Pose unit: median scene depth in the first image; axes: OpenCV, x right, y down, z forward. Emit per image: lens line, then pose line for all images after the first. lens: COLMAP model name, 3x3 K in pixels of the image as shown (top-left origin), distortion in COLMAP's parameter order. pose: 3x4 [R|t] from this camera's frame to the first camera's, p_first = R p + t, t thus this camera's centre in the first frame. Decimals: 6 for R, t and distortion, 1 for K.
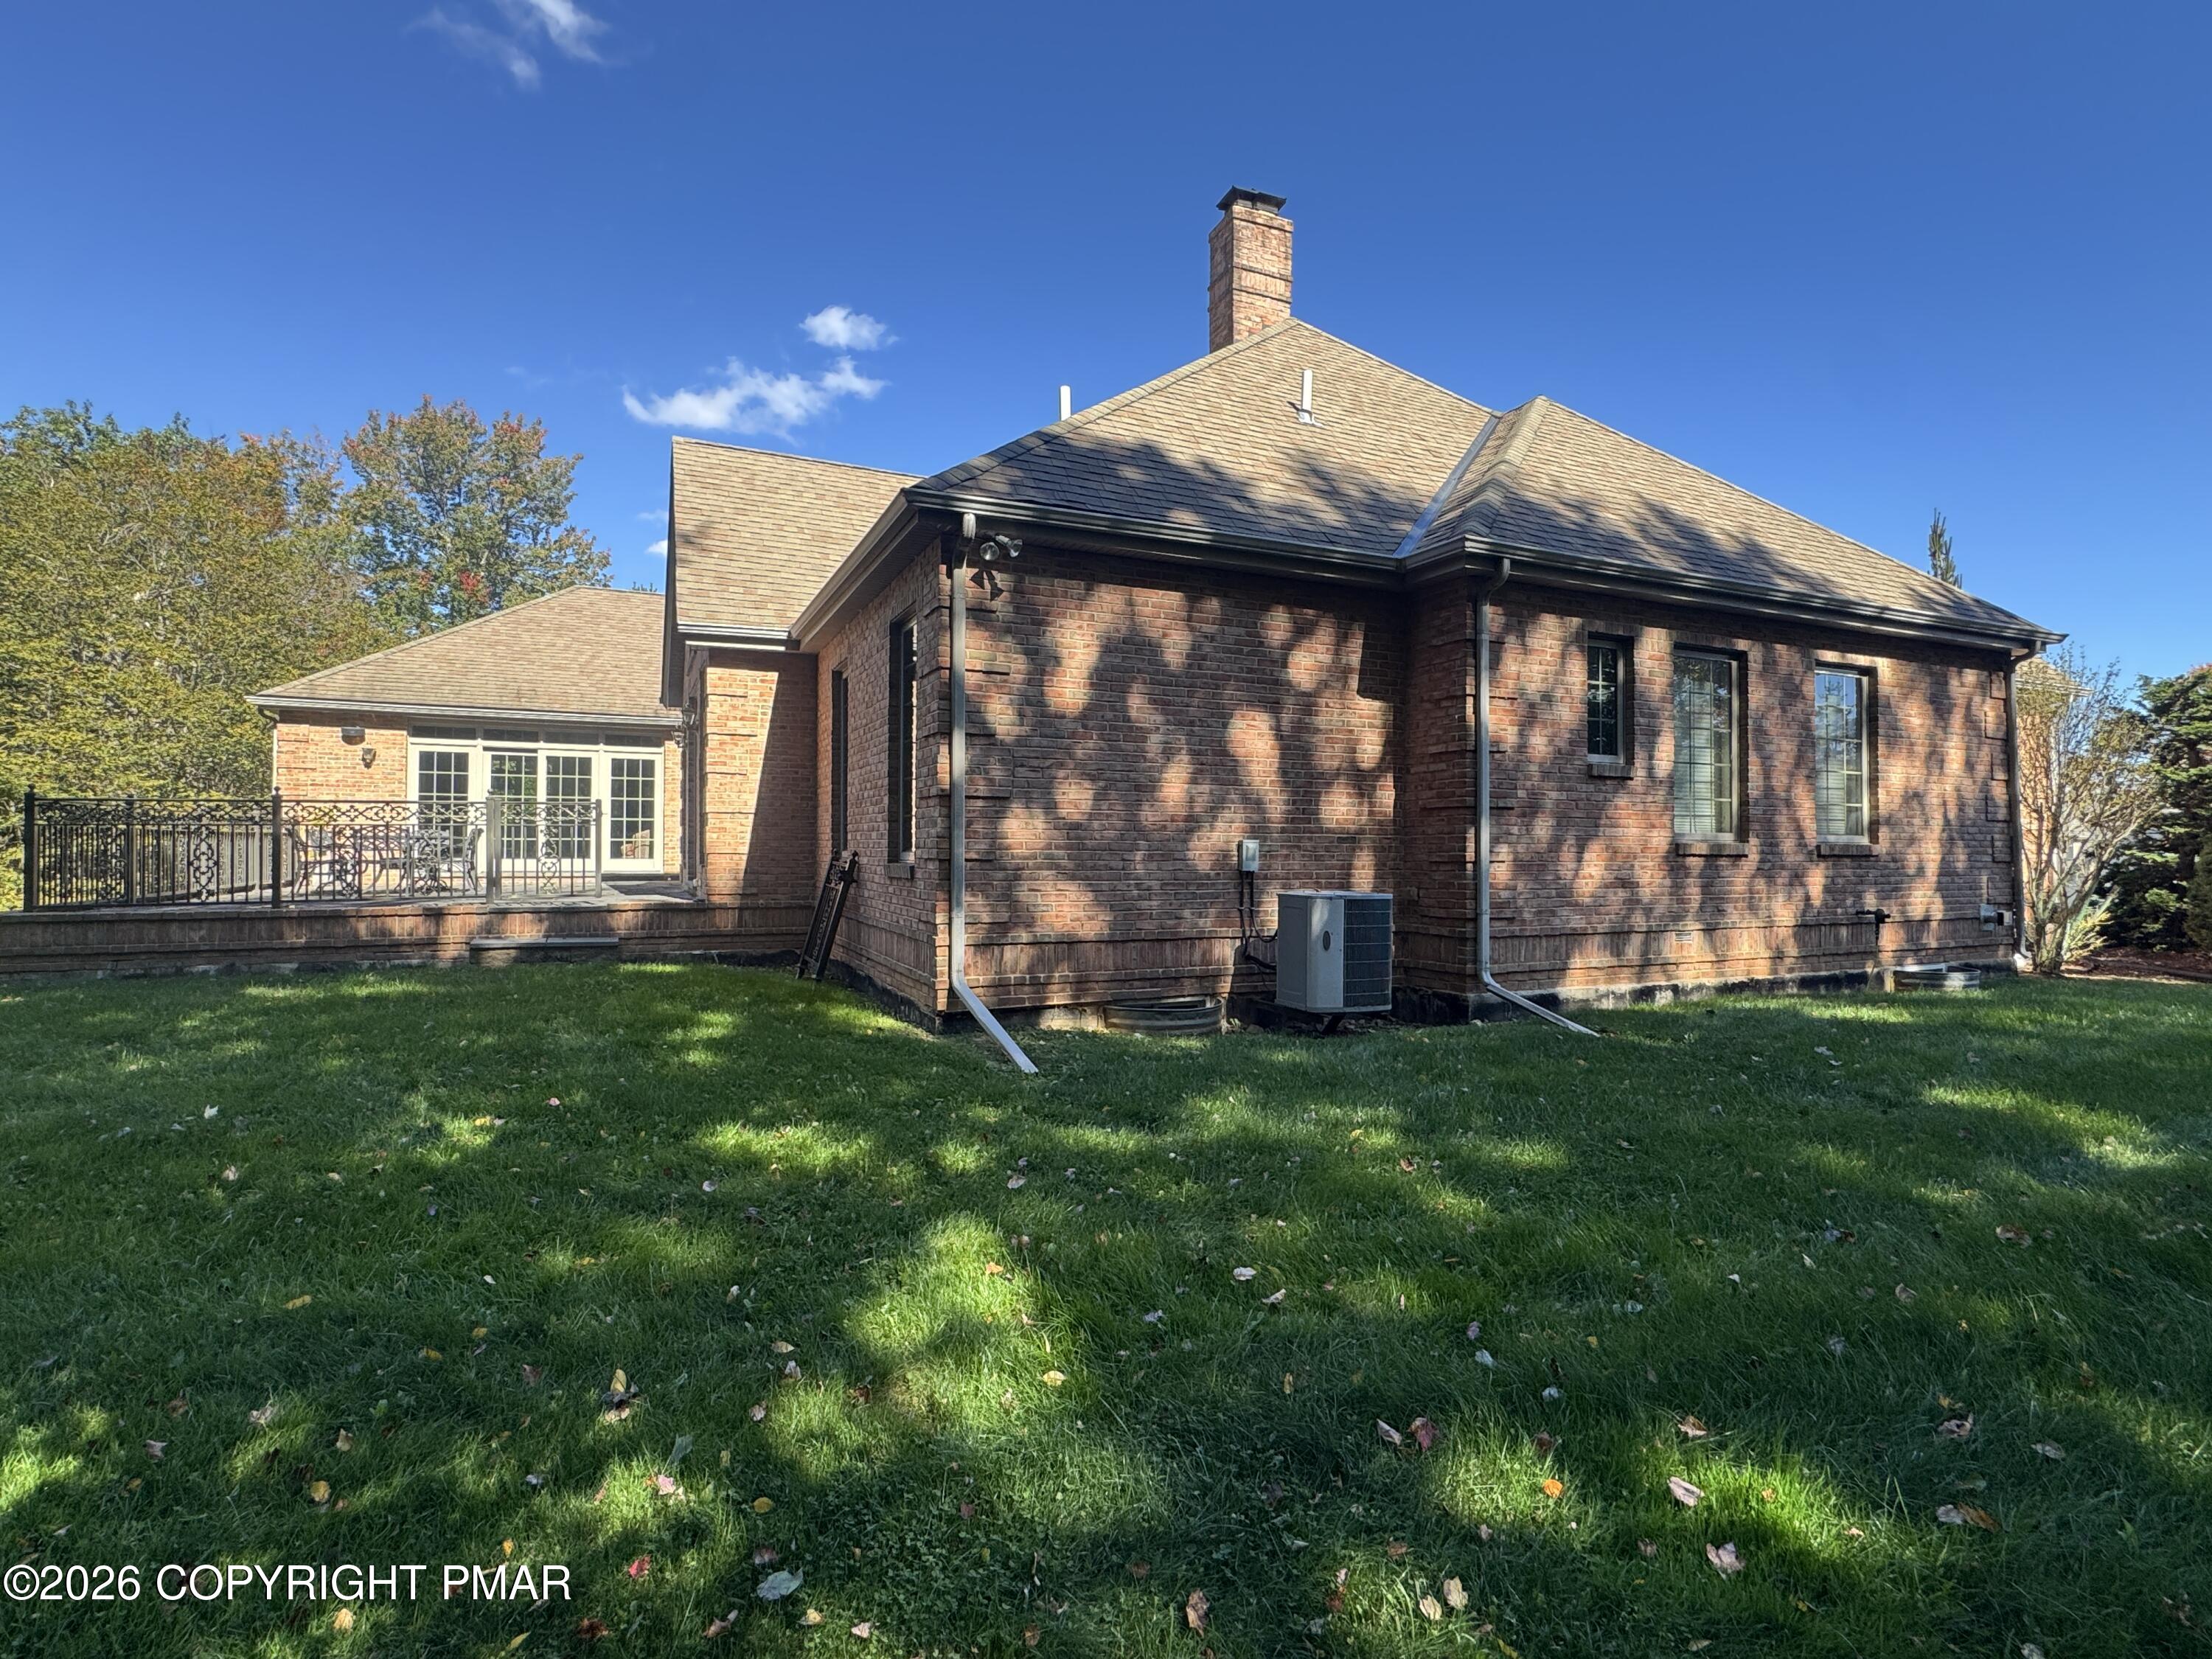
lens RADIAL K [[1066.4, 0, 1107.4], [0, 1066.4, 838.9], [0, 0, 1]] dist [-0.005282, 0.000934]
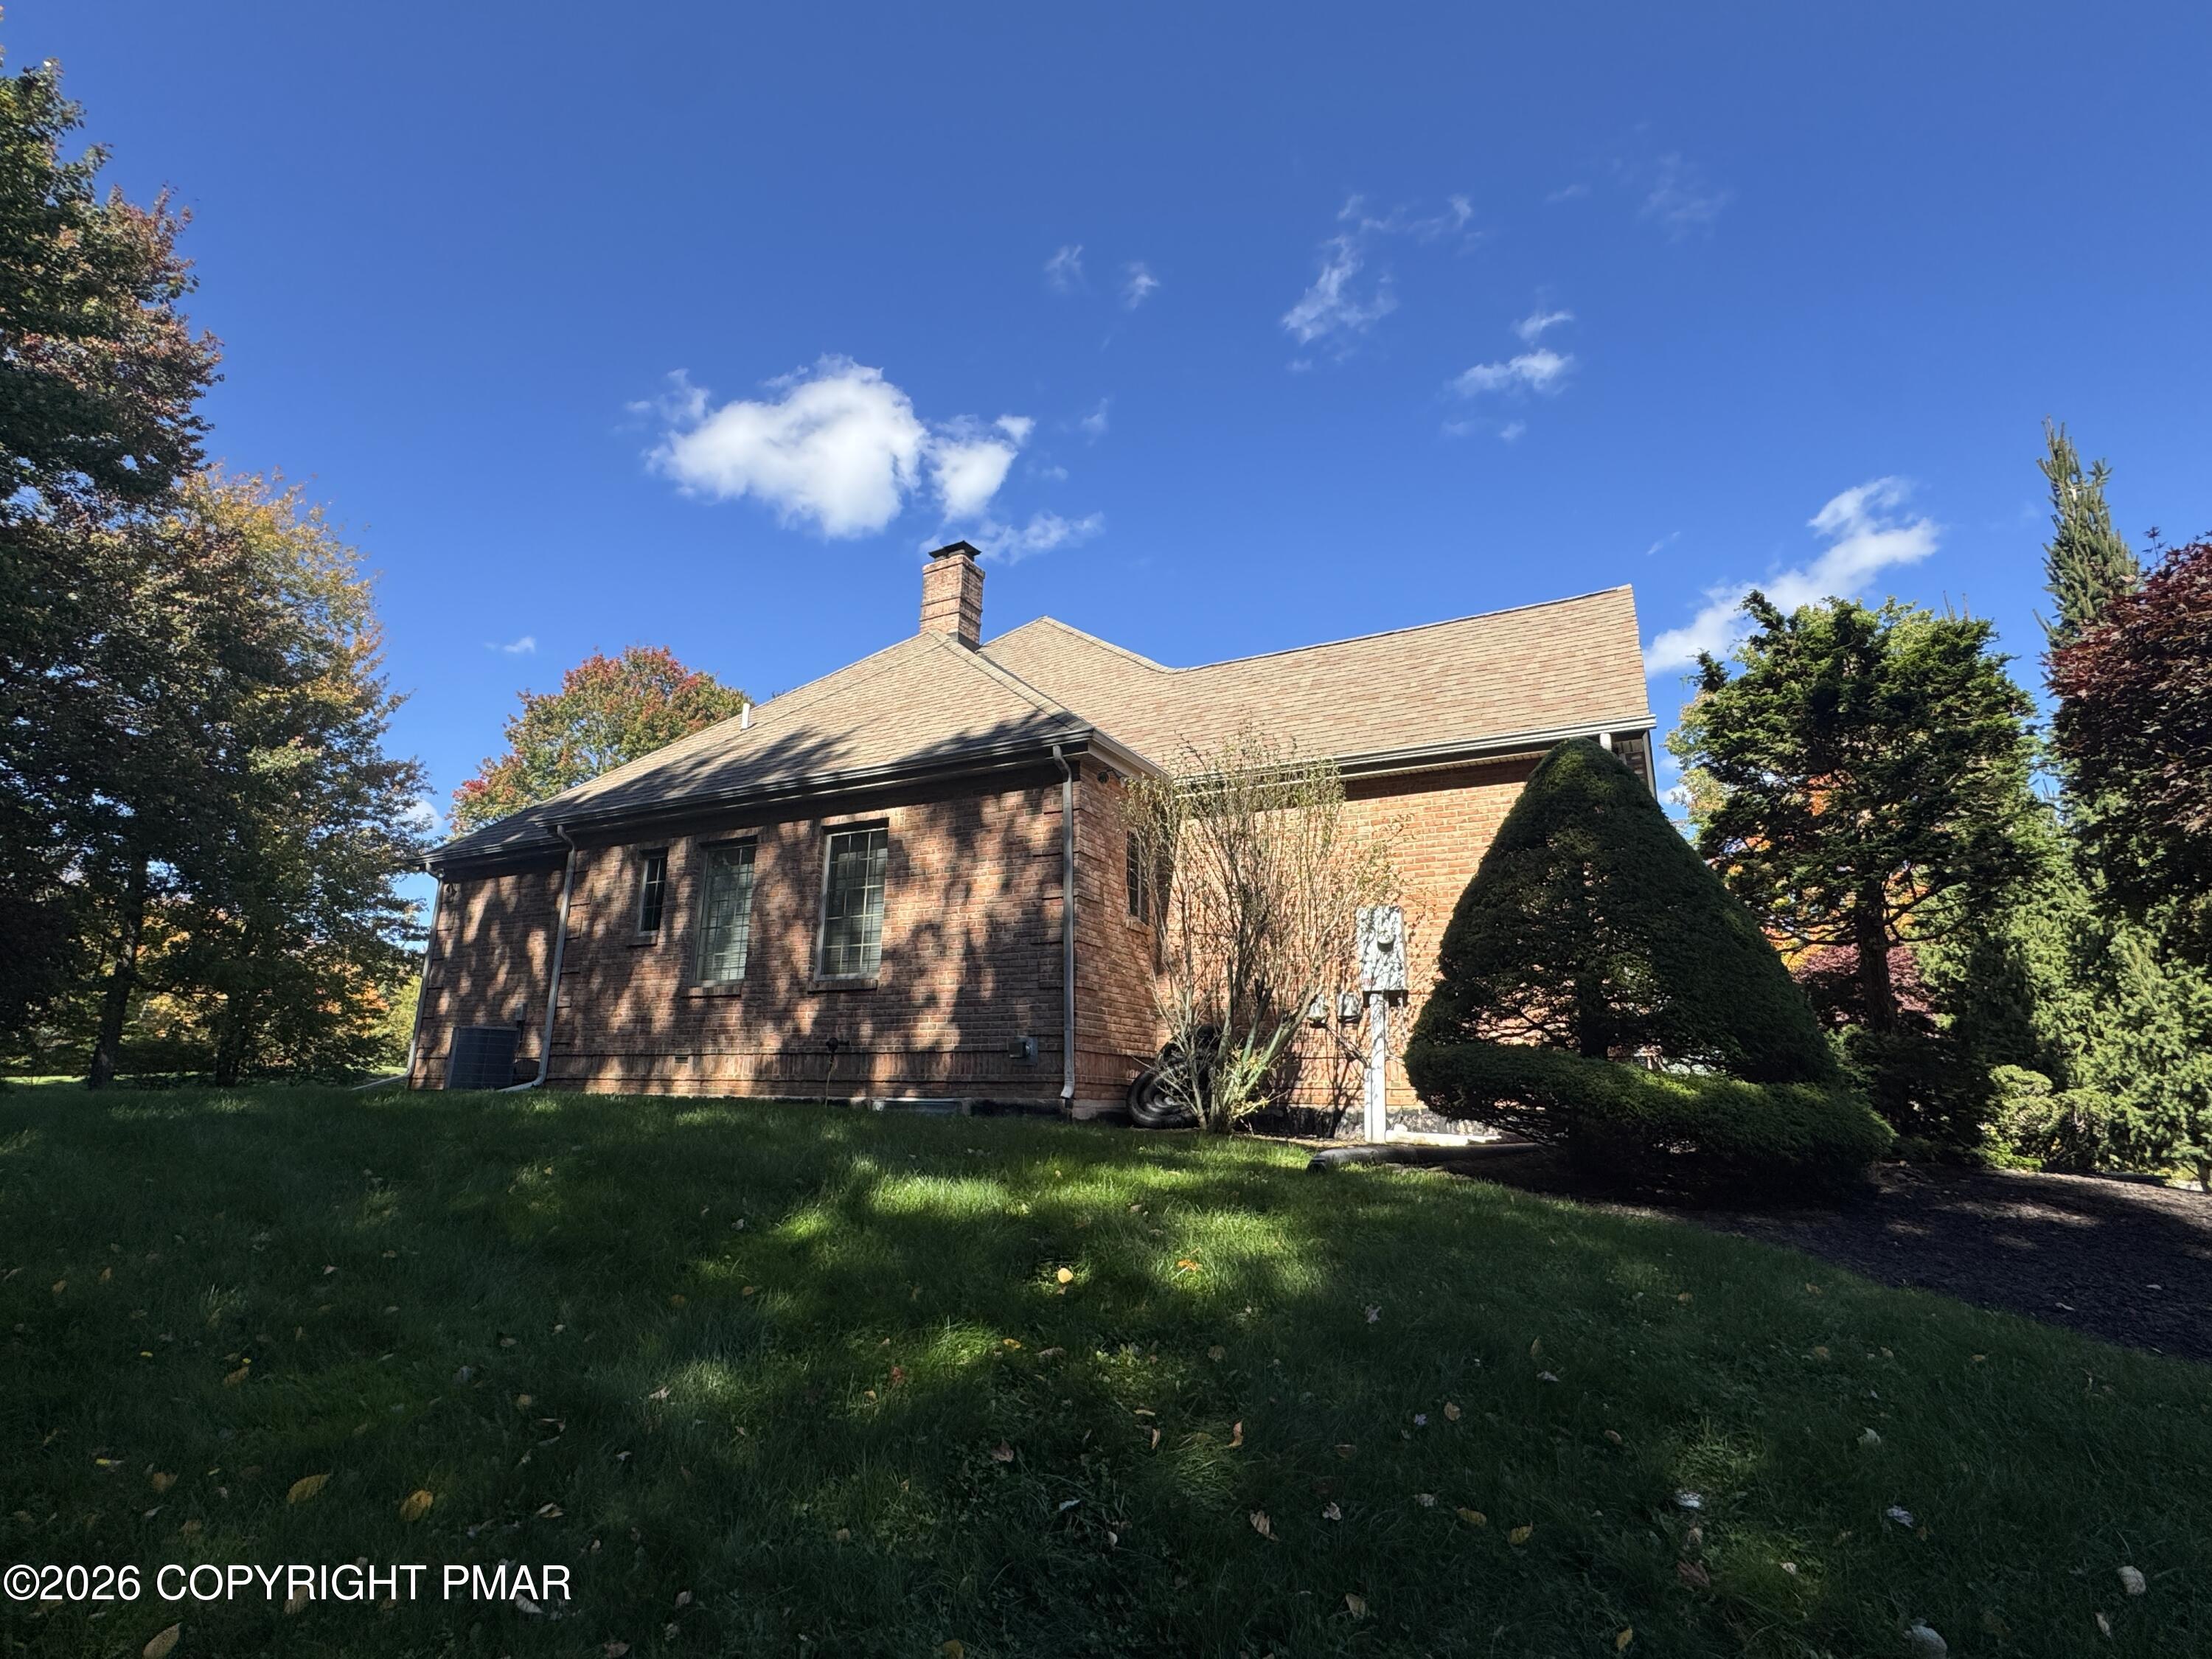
lens RADIAL K [[1066.4, 0, 1110.9], [0, 1066.4, 829.5], [0, 0, 1]] dist [-0.005282, 0.000934]
pose [[0.621364, -0.187615, -0.760728, 1.639158], [-0.002148, 0.970497, -0.241105, 0.112951], [0.783519, 0.151448, 0.602629, 0.494941]]
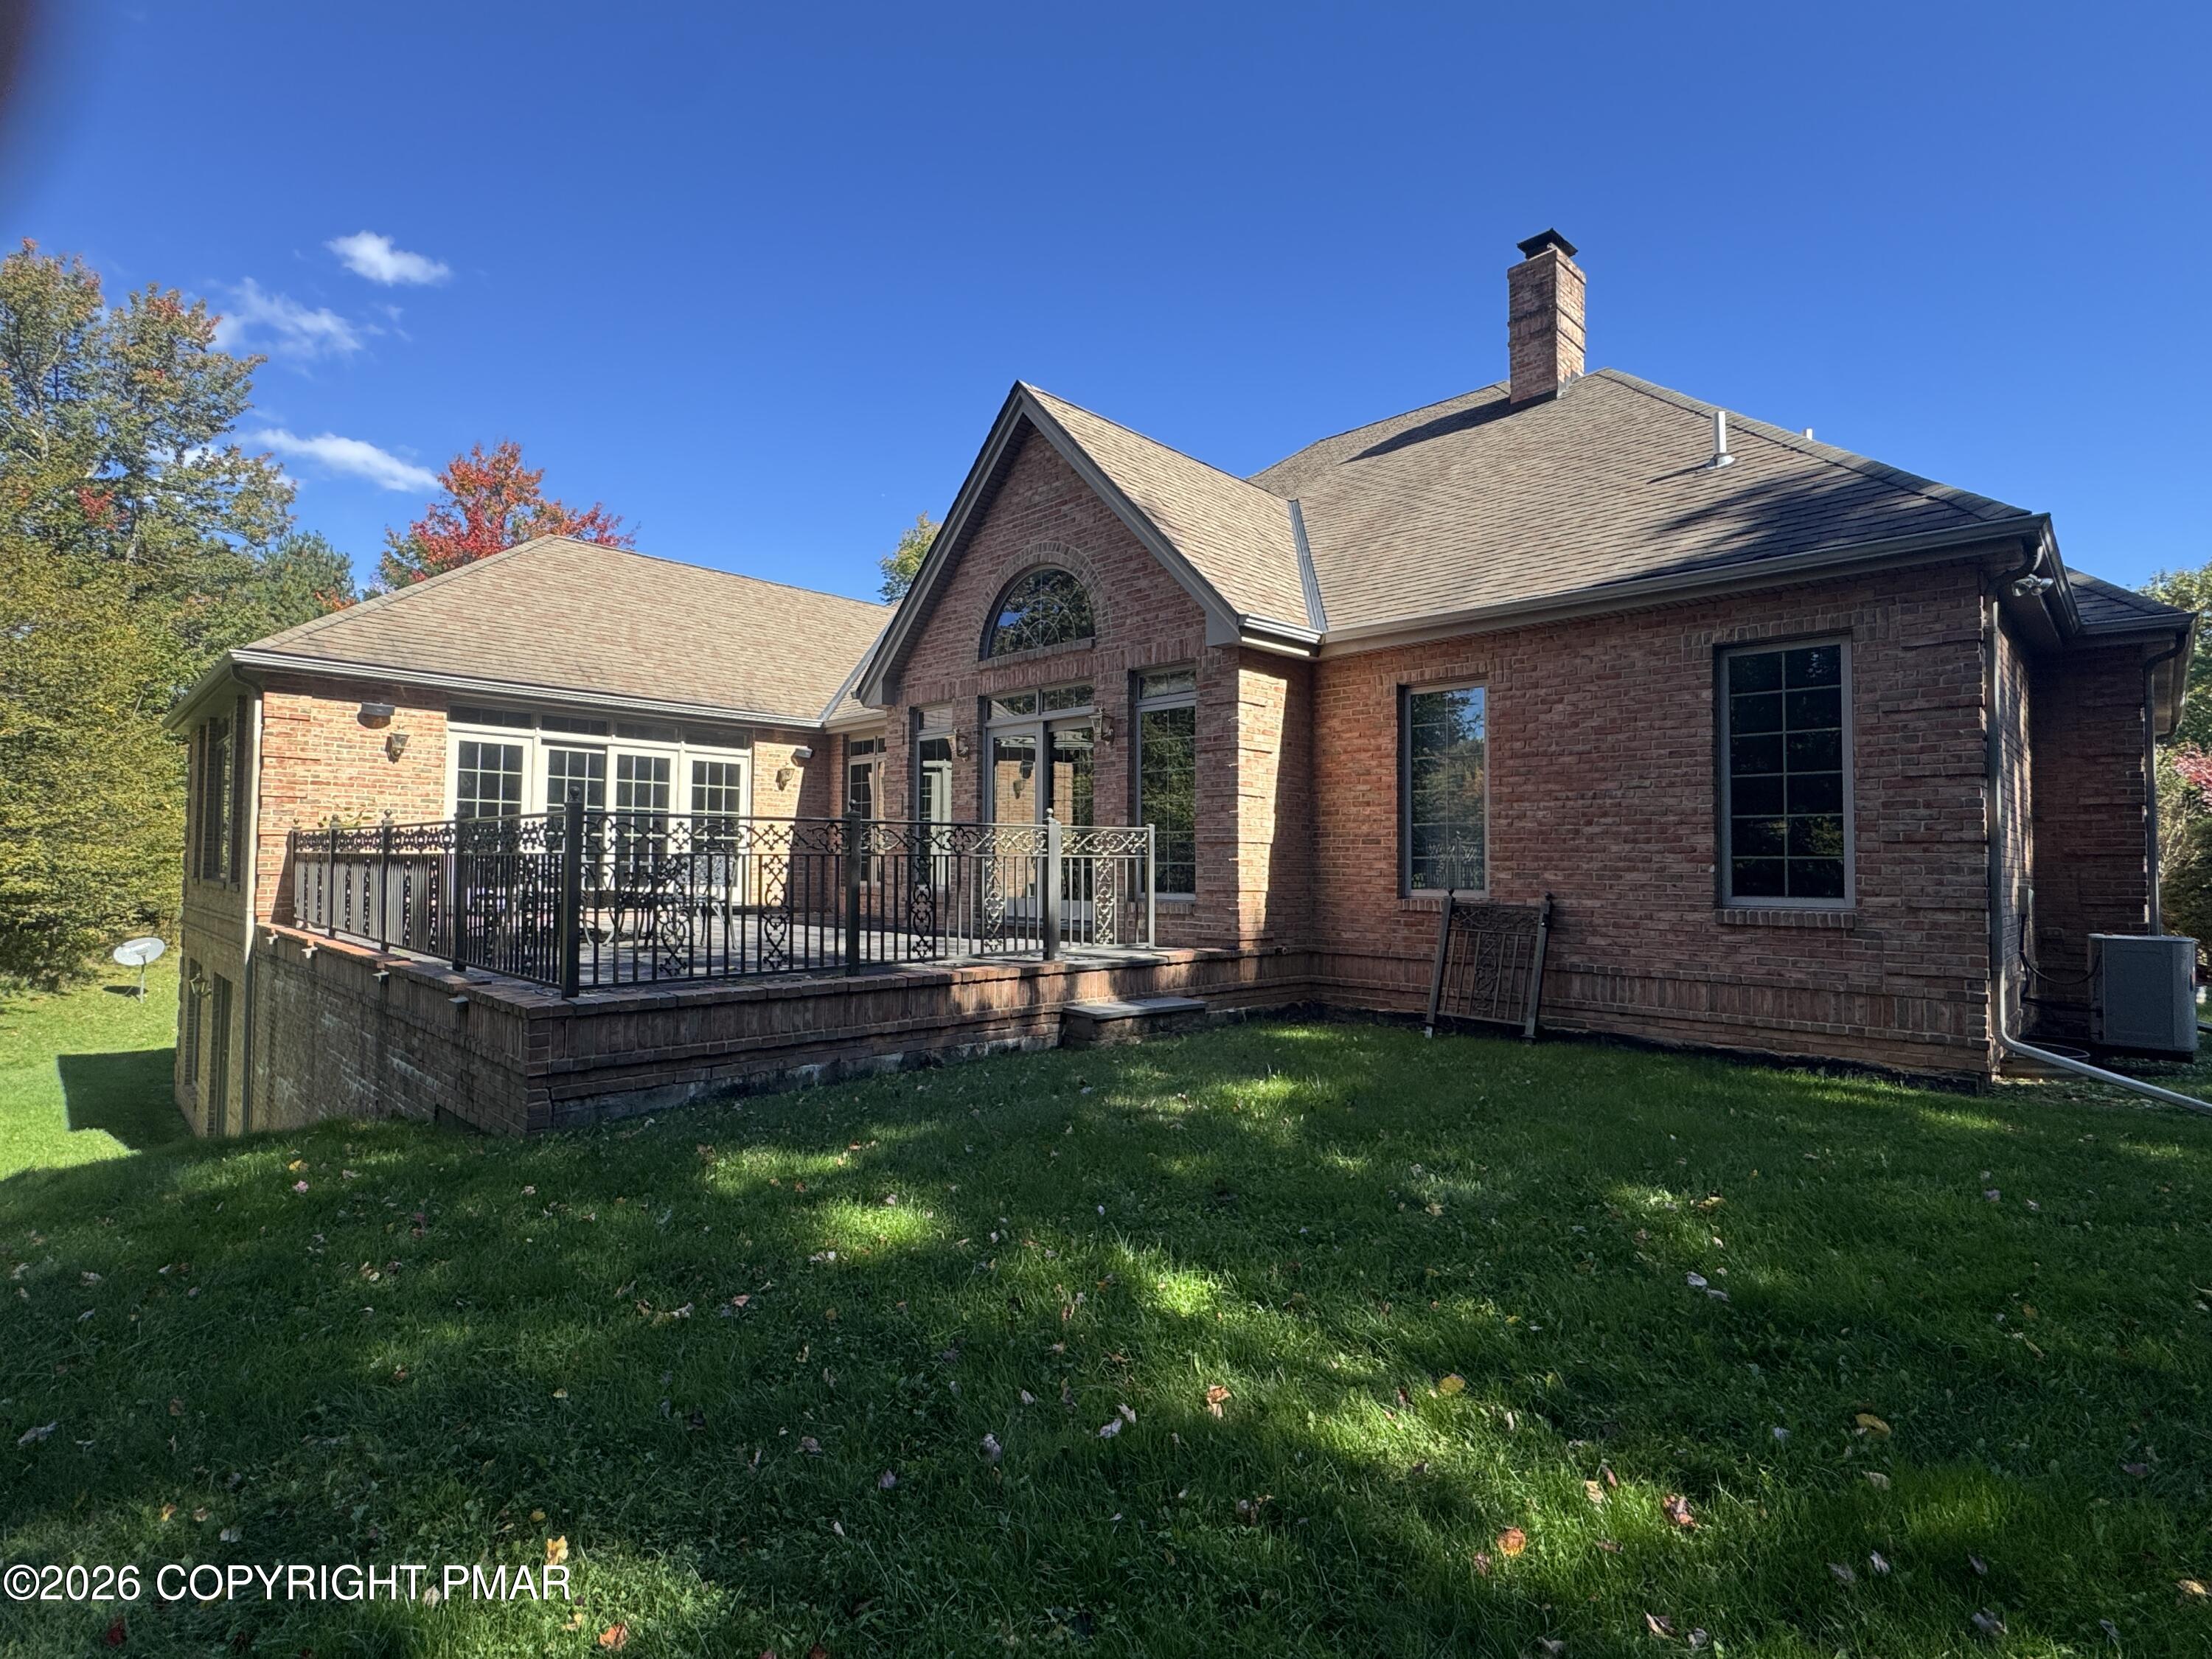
lens RADIAL K [[1066.4, 0, 1105.8], [0, 1066.4, 830.7], [0, 0, 1]] dist [-0.005282, 0.000934]
pose [[0.938011, 0.019825, 0.346039, -0.810548], [-0.011614, 0.999600, -0.025786, -0.011776], [-0.346412, 0.020169, 0.937866, 0.270005]]
